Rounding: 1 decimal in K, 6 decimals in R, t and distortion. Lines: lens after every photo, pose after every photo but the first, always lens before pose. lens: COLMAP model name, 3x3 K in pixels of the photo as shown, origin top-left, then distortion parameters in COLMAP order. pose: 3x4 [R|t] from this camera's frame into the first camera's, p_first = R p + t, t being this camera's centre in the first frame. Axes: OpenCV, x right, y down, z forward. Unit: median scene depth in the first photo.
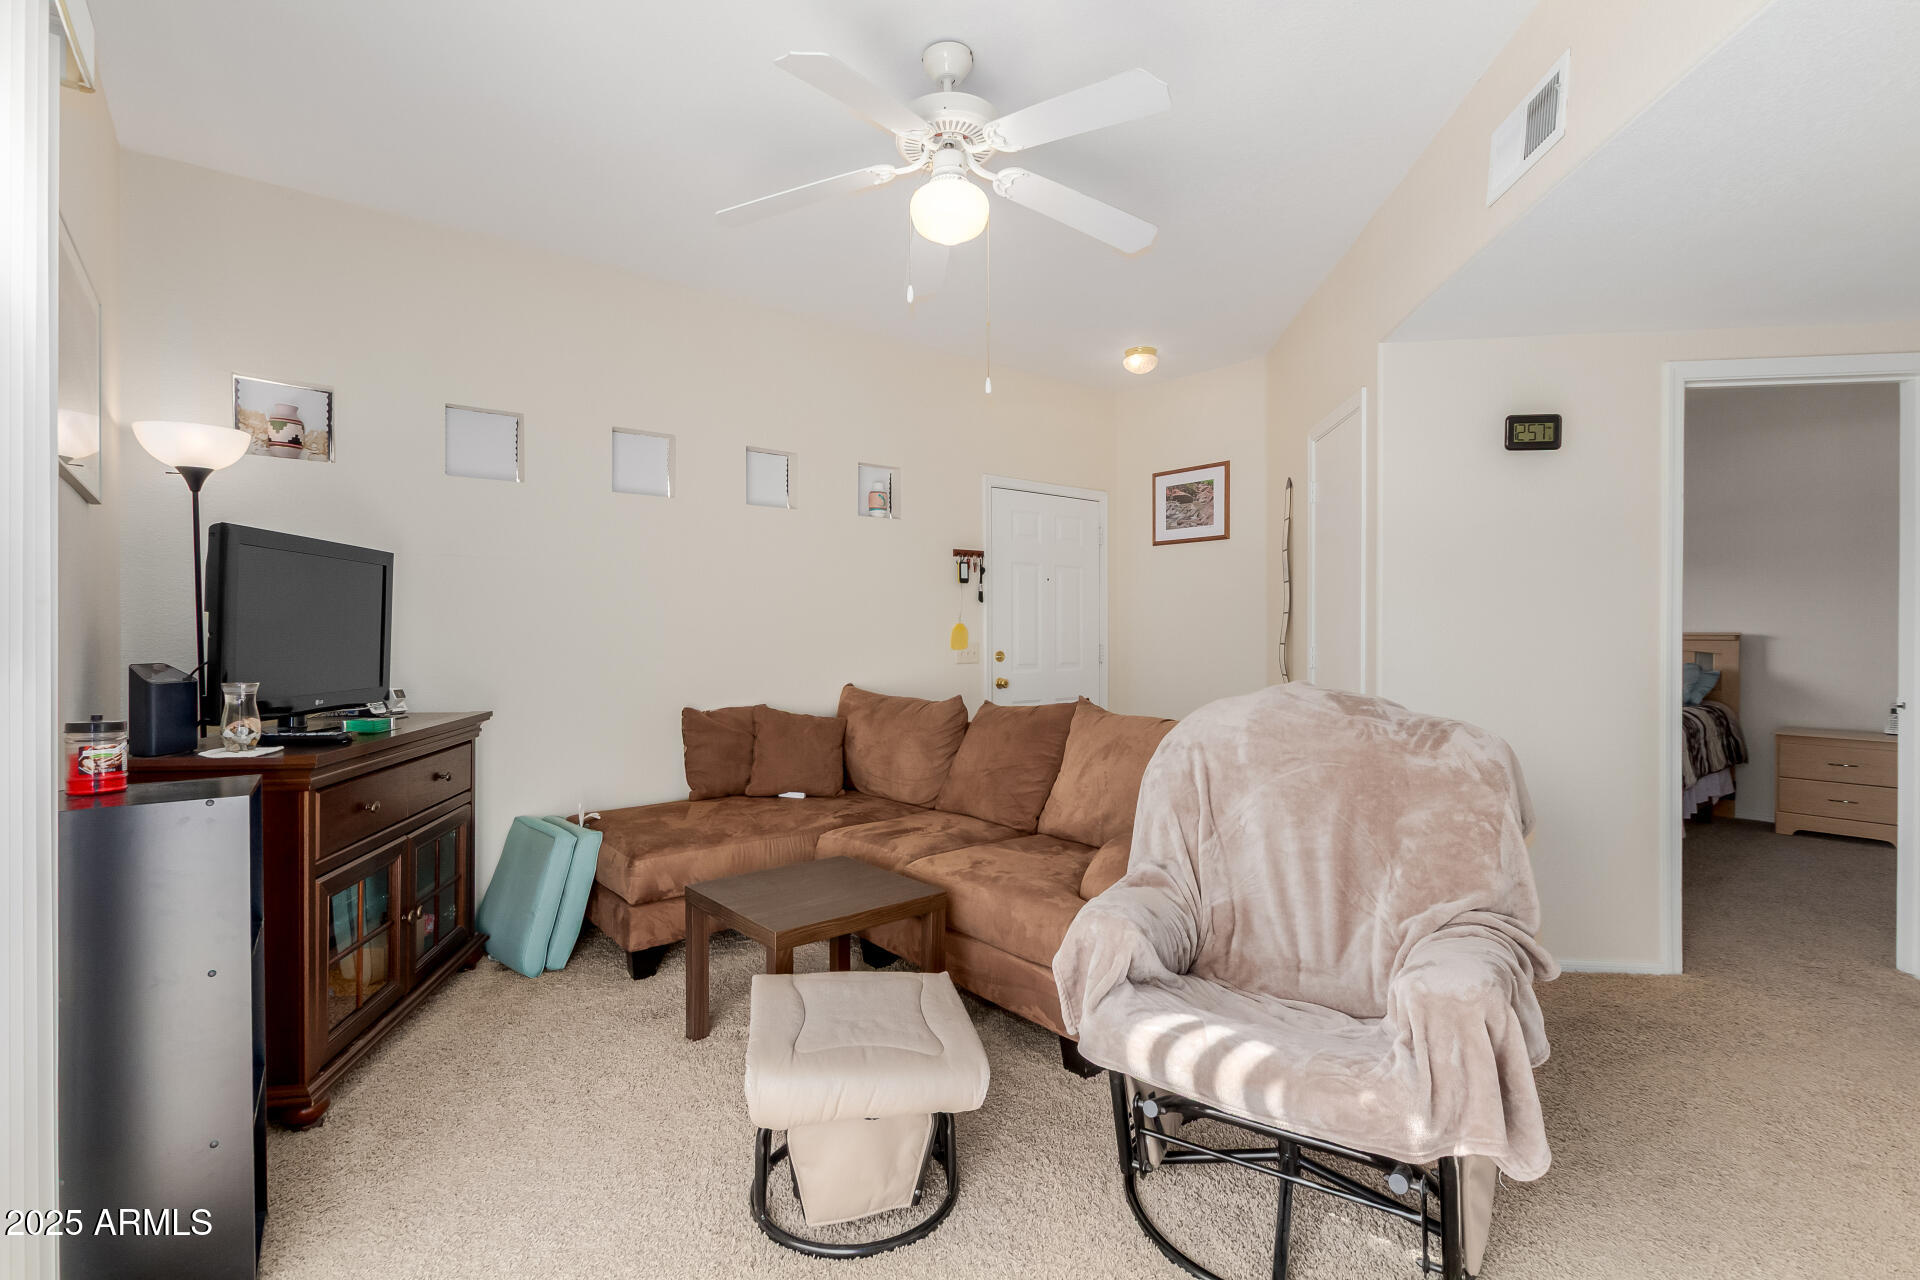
lens RADIAL K [[890.6, 0, 960.0], [0, 890.6, 640.0], [0, 0, 1]] dist [0.014429, -0.004325]
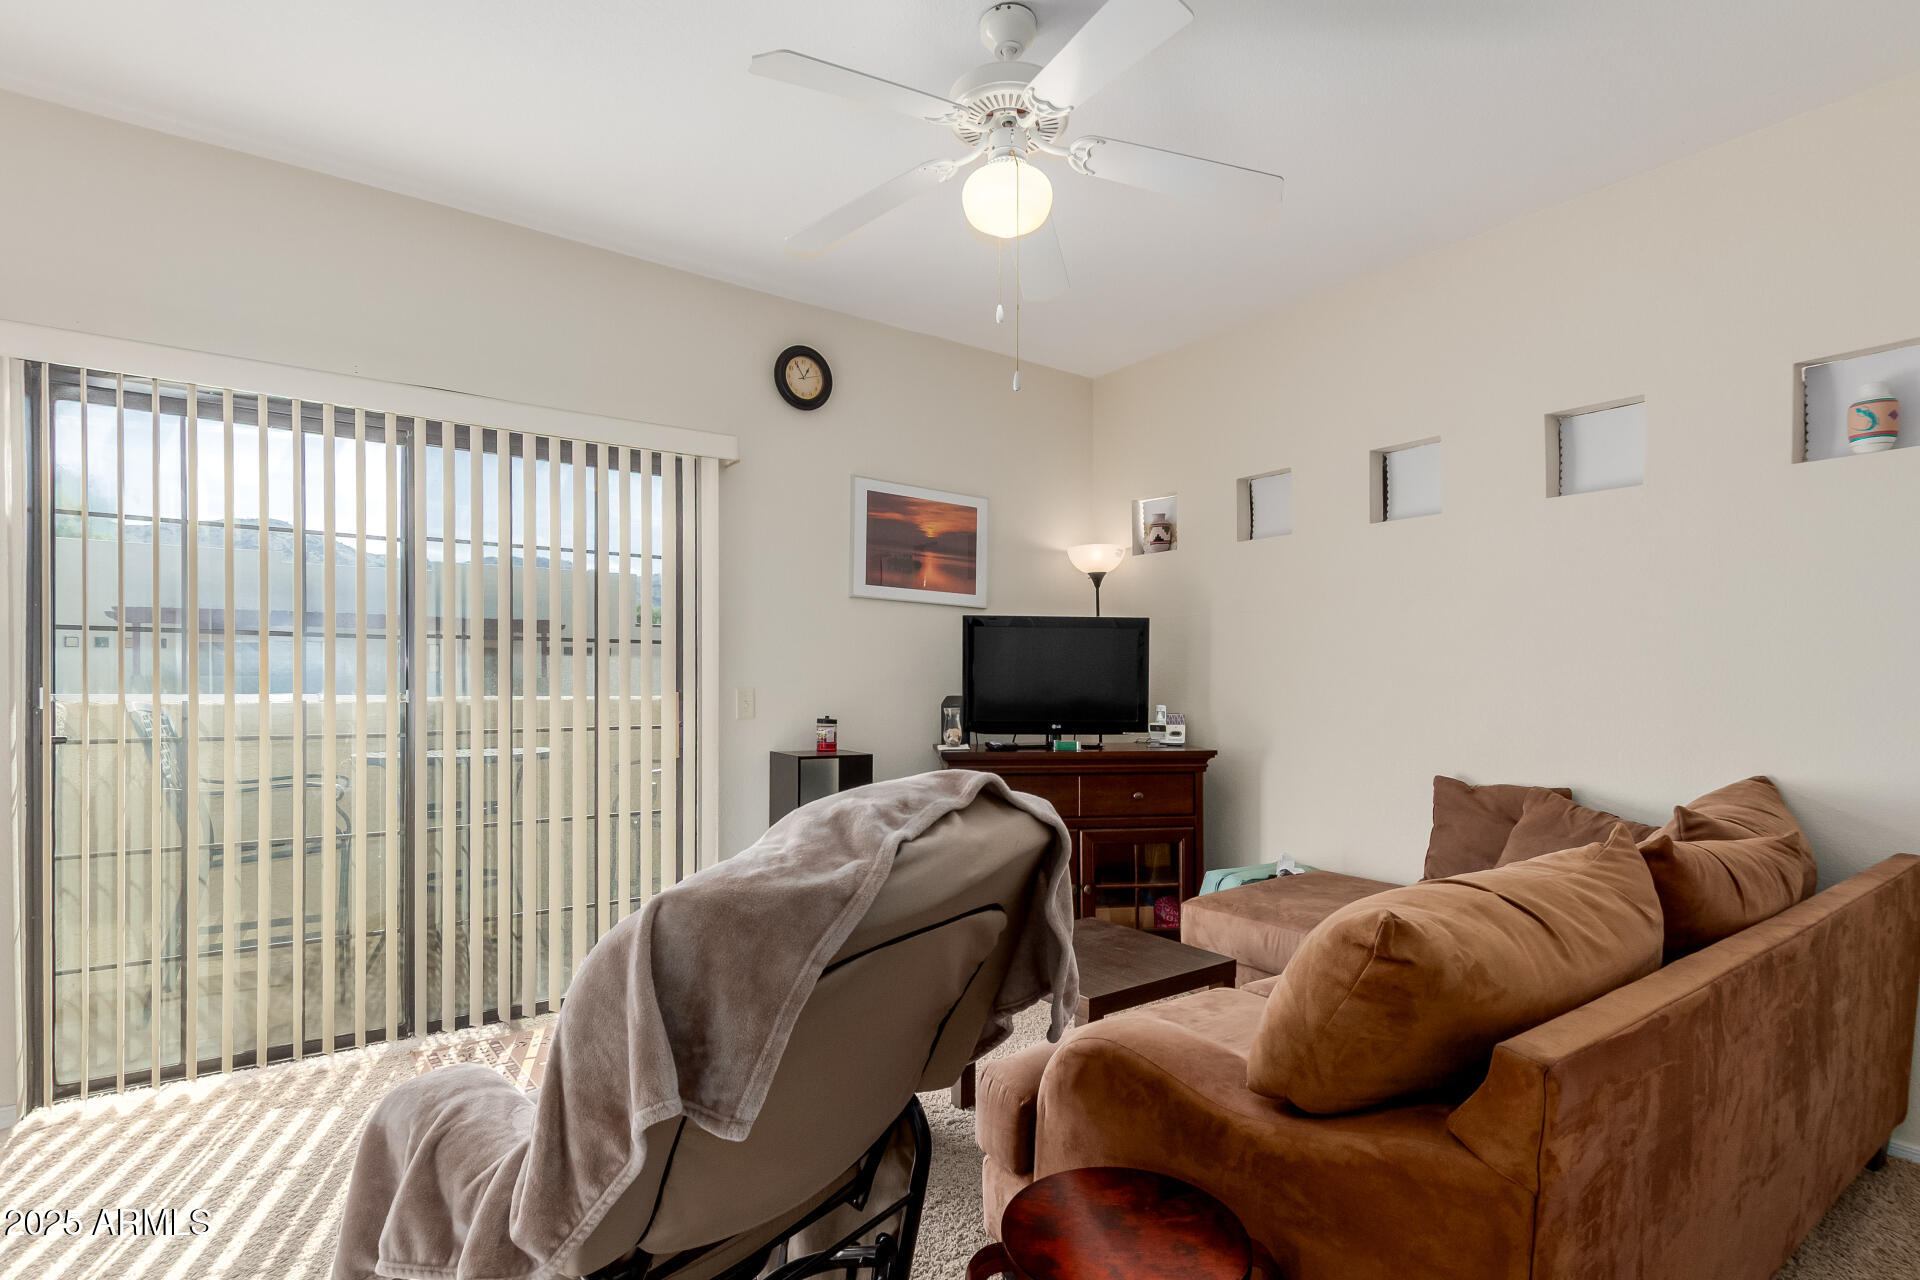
lens RADIAL K [[935.1, 0, 962.2], [0, 935.1, 689.0], [0, 0, 1]] dist [-0.000471, -0.005969]
pose [[-0.060493, 0.009820, -0.998120, 0.652551], [-0.013368, 0.999854, 0.010647, -0.005137], [0.998079, 0.013987, -0.060353, 0.738635]]
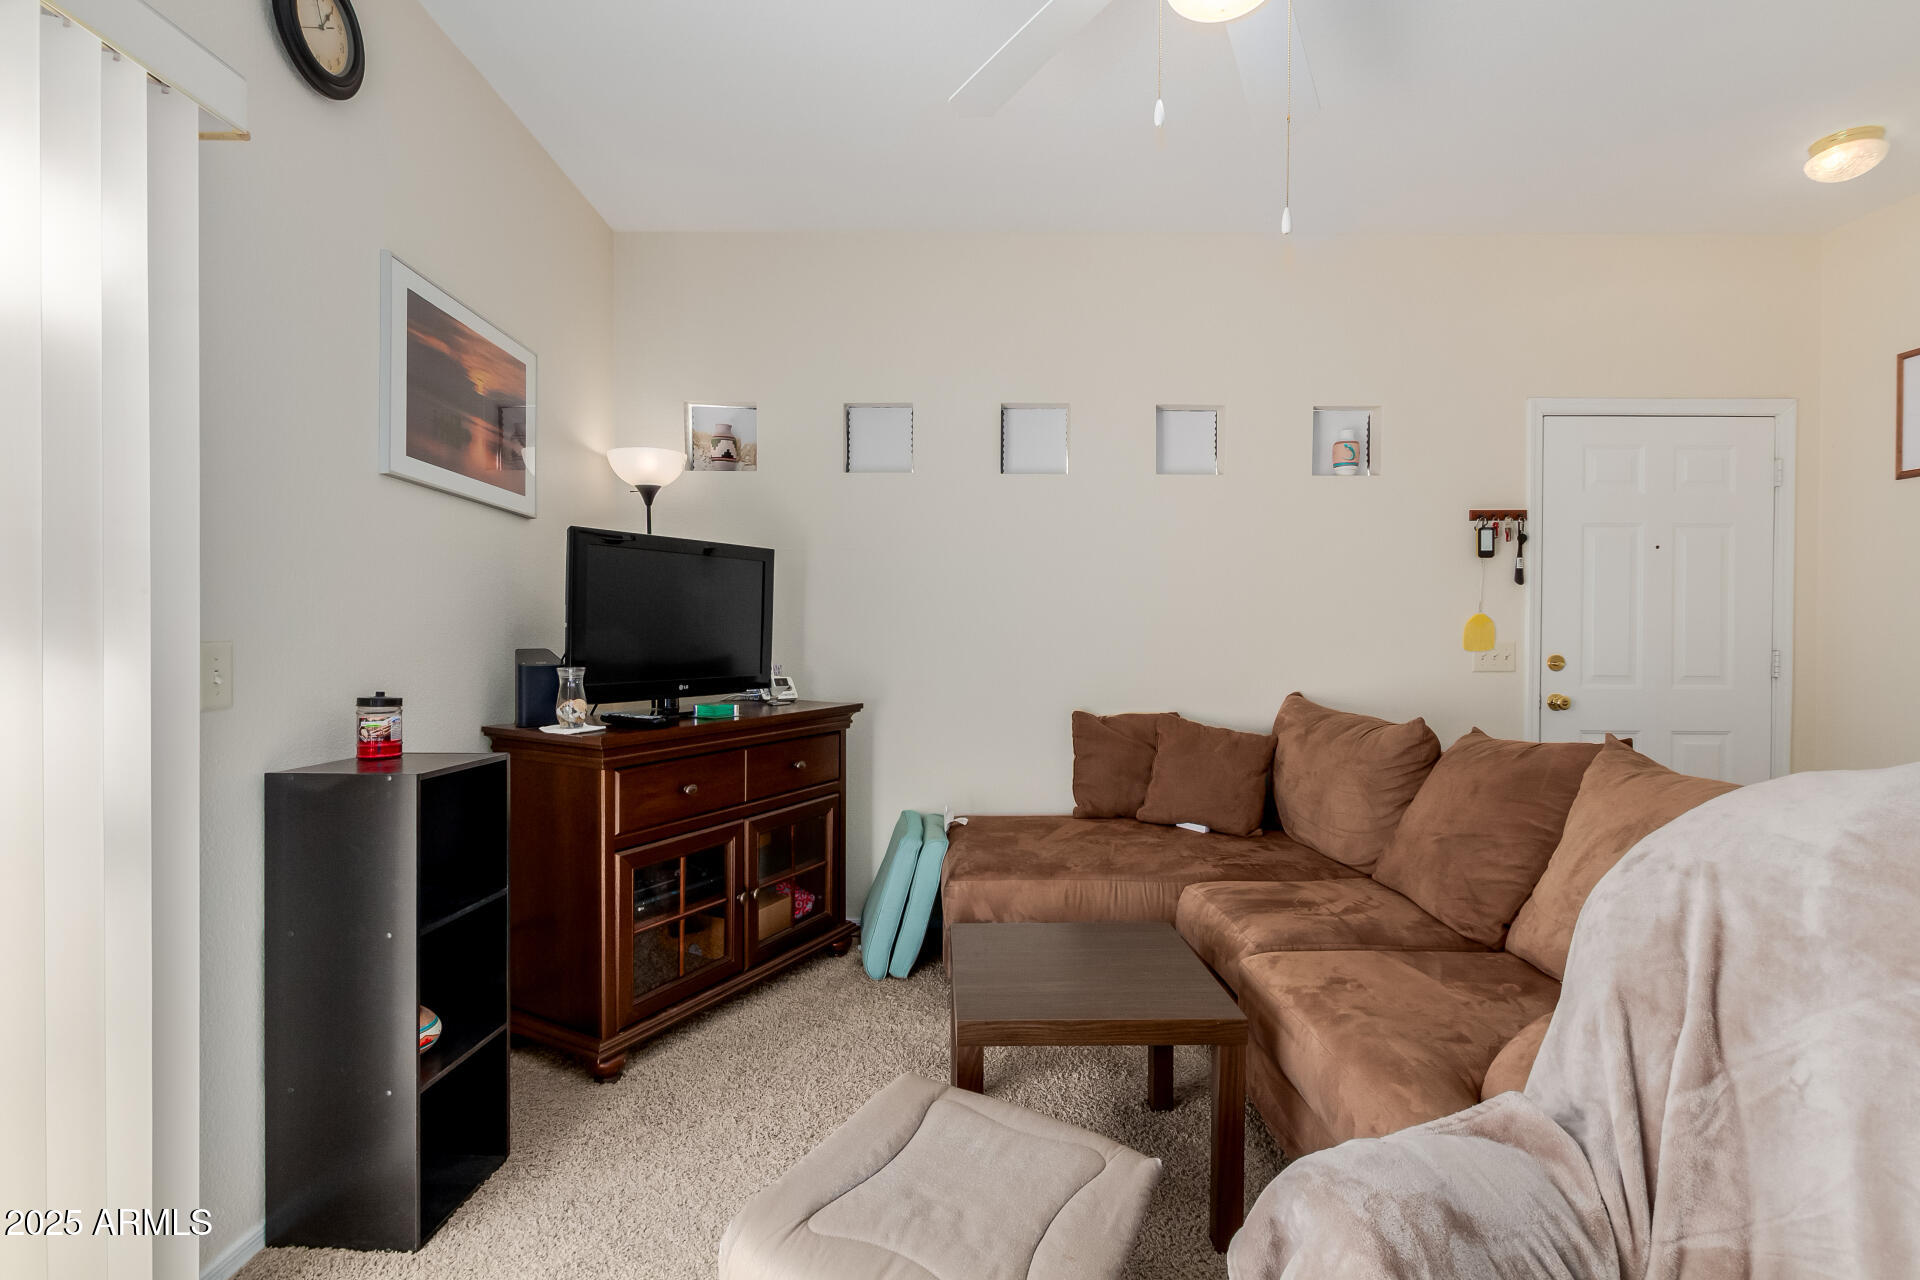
lens RADIAL K [[890.6, 0, 960.0], [0, 890.6, 640.0], [0, 0, 1]] dist [0.014429, -0.004325]
pose [[0.782054, 0.012810, -0.623079, 0.180221], [-0.010124, 0.999918, 0.007851, -0.000226], [0.623128, 0.000168, 0.782120, 0.282067]]
